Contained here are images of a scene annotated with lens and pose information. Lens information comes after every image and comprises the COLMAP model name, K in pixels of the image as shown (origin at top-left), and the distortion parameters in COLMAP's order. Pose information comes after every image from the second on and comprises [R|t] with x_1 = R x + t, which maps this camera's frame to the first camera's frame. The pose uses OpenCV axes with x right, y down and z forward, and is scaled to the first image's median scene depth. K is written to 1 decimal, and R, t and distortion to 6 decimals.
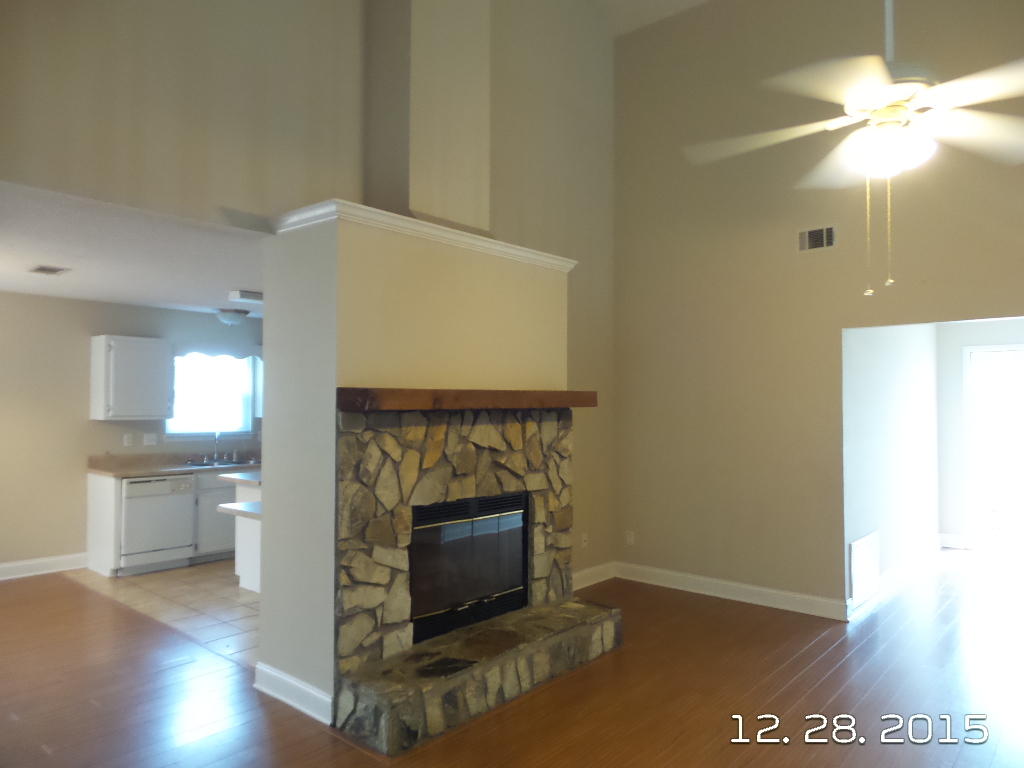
lens RADIAL K [[711.5, 0, 518.5], [0, 711.5, 394.8], [0, 0, 1]] dist [0.000721, -0.000699]
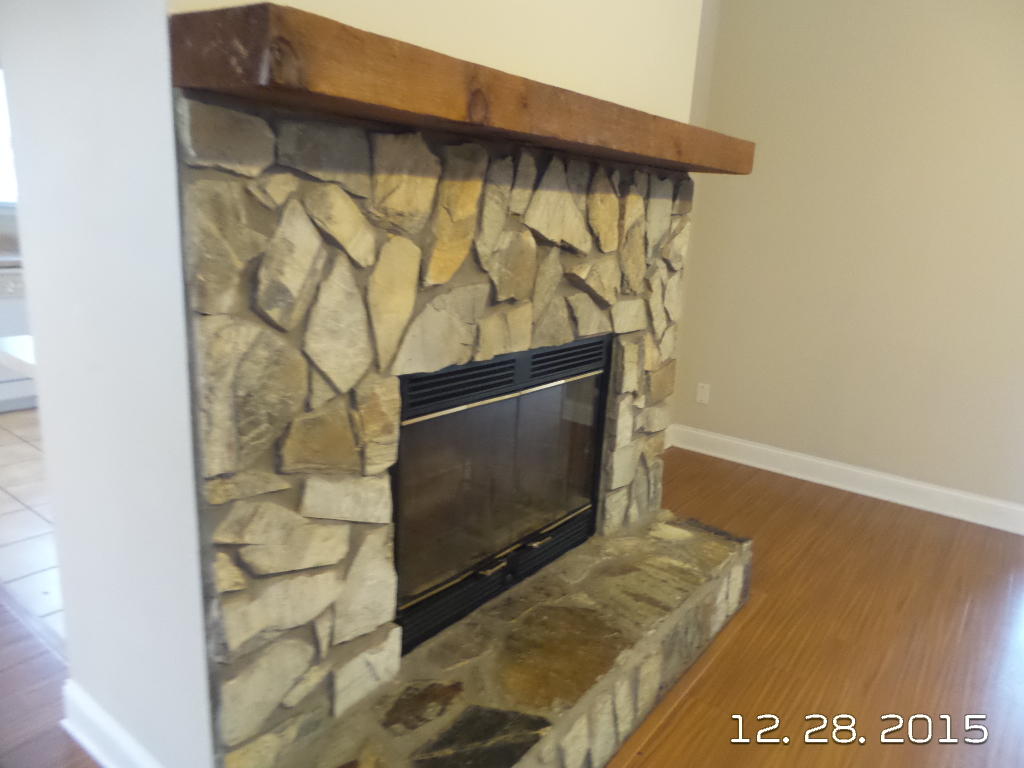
lens RADIAL K [[711.5, 0, 521.9], [0, 711.5, 391.8], [0, 0, 1]] dist [0.000721, -0.000699]
pose [[0.996619, 0.032689, 0.075378, -0.096956], [-0.051276, 0.964311, 0.259758, 0.047776], [-0.064196, -0.262745, 0.962727, 0.524819]]
